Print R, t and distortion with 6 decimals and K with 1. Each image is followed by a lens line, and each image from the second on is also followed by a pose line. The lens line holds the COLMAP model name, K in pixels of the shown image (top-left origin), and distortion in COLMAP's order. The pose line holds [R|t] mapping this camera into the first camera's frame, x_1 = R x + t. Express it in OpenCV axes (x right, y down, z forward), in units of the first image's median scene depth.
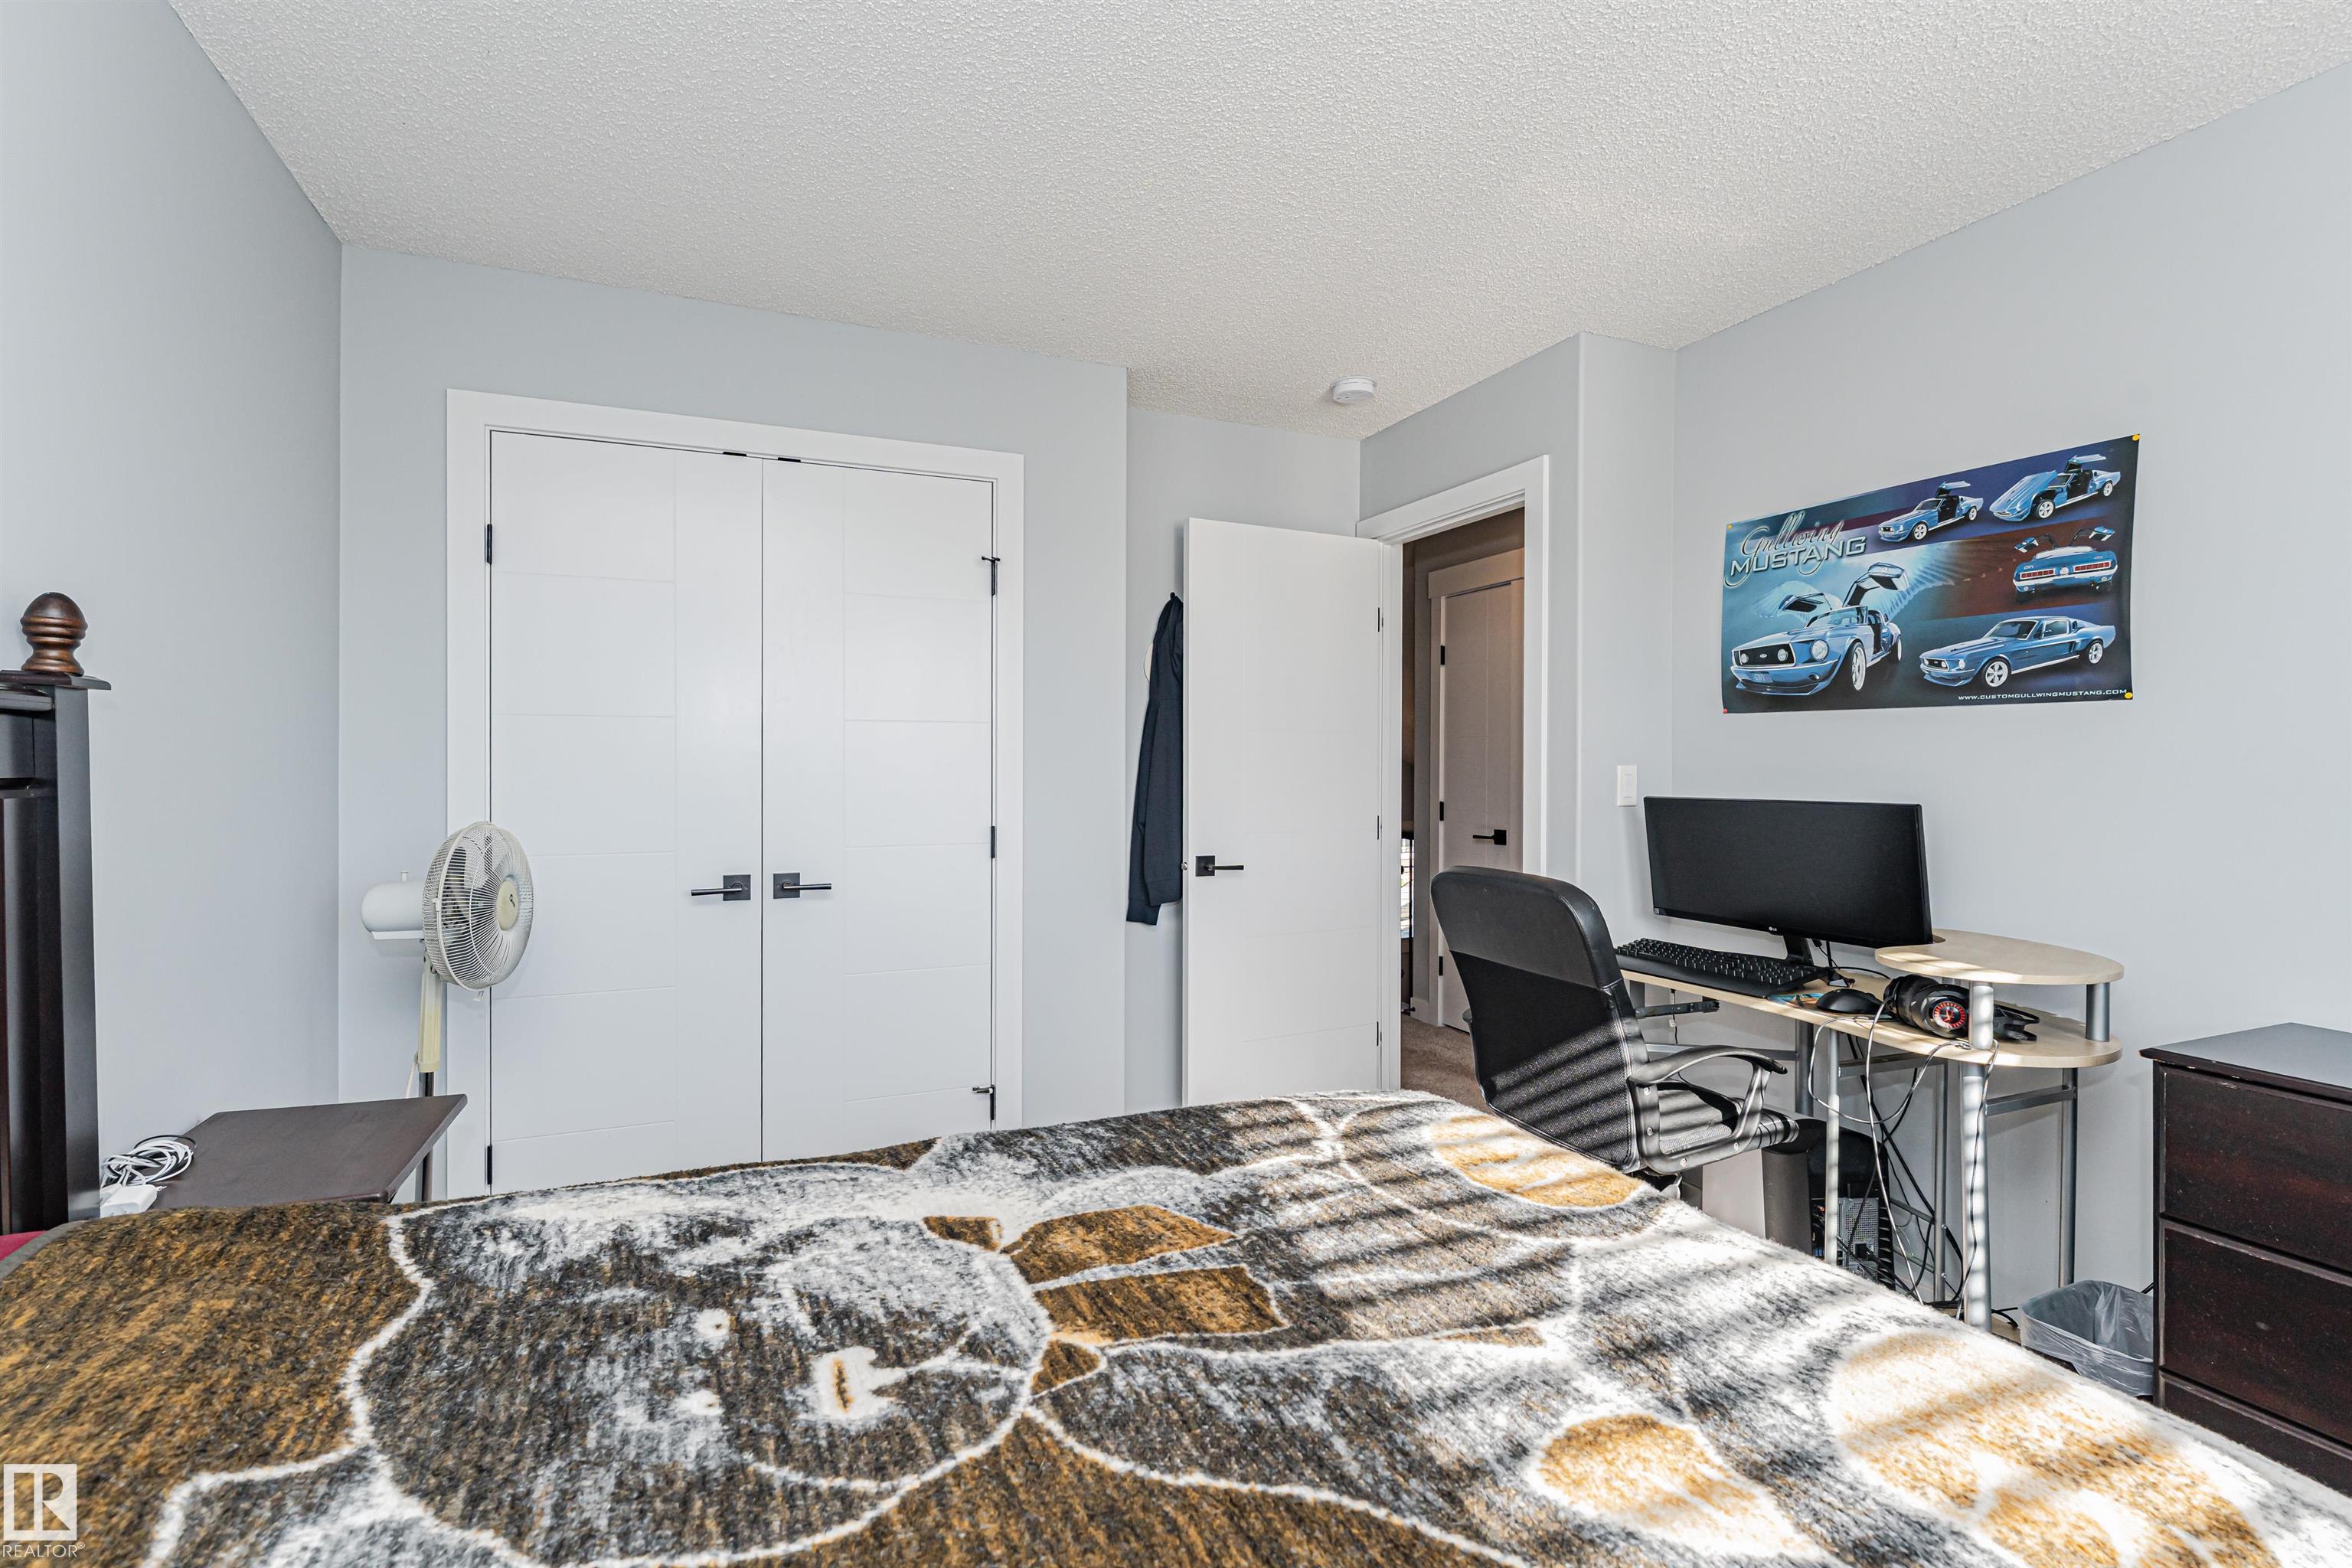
lens RADIAL K [[1064.3, 0, 1171.0], [0, 1064.3, 781.4], [0, 0, 1]] dist [-0.001380, -0.000101]
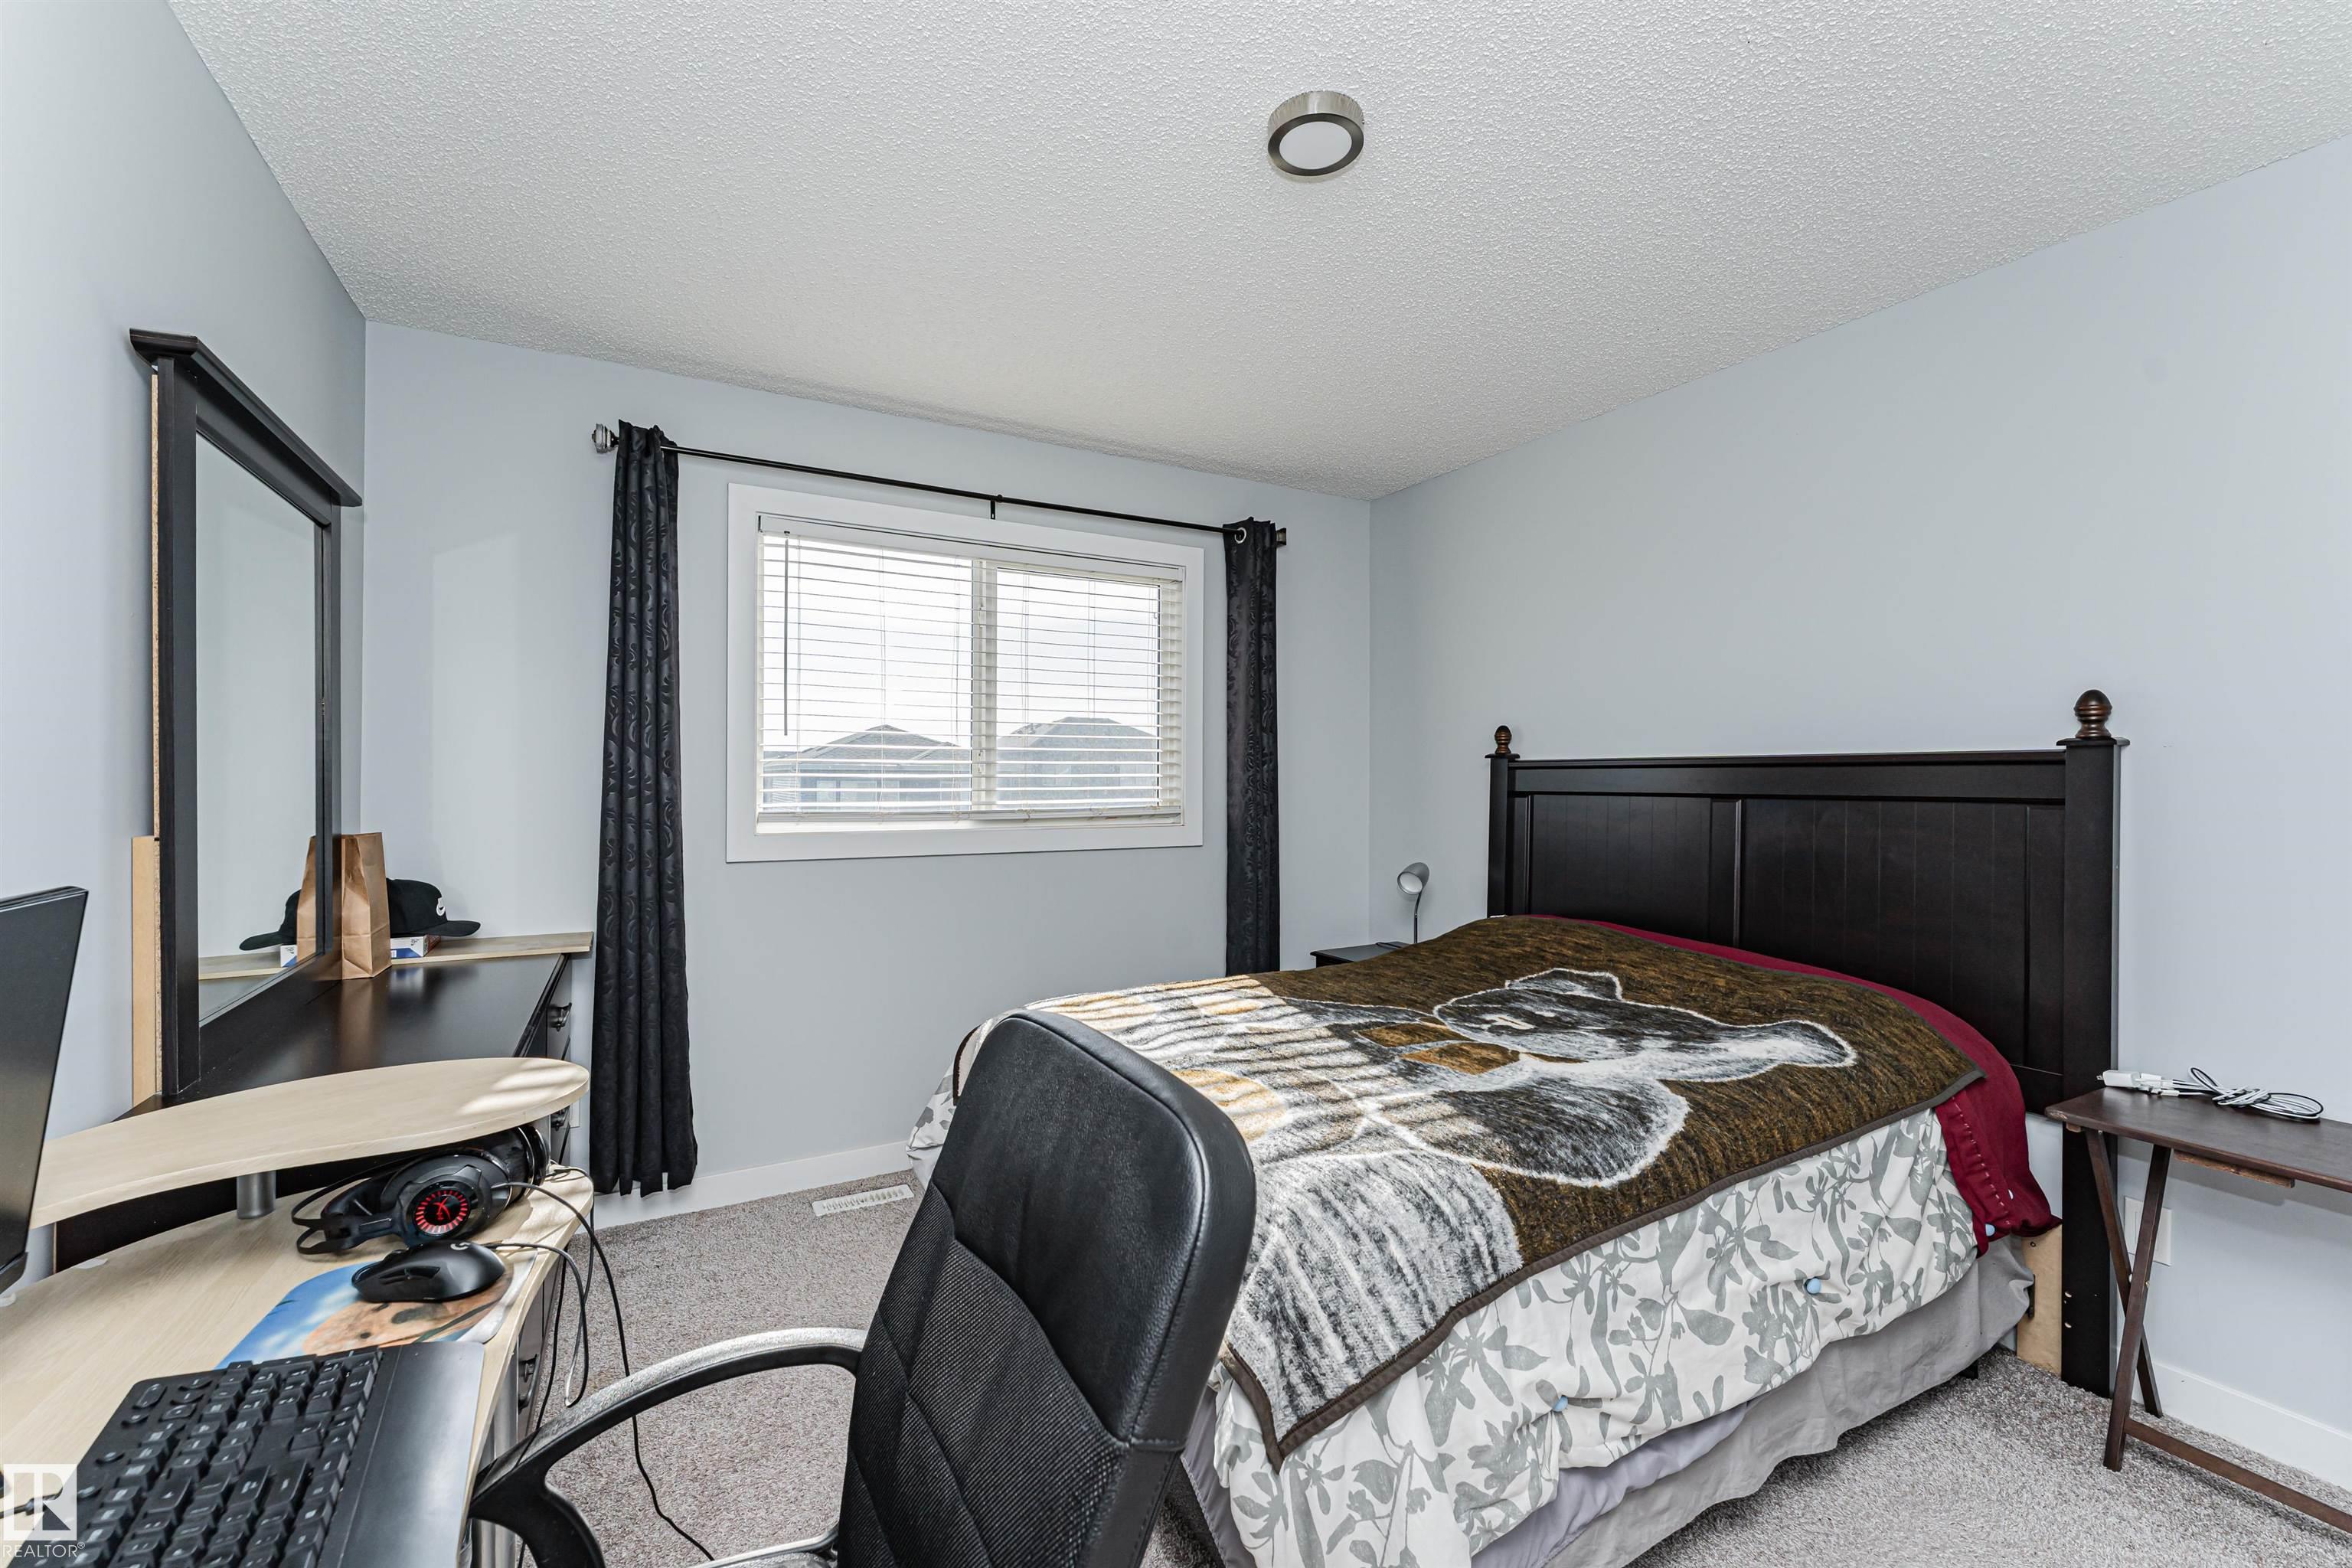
lens RADIAL K [[941.8, 0, 1177.1], [0, 941.8, 777.7], [0, 0, 1]] dist [0.009135, -0.000324]
pose [[-0.995320, -0.006316, -0.096425, 0.554355], [-0.007772, 0.999861, 0.014733, -0.050556], [0.096318, 0.015413, -0.995231, 2.401976]]
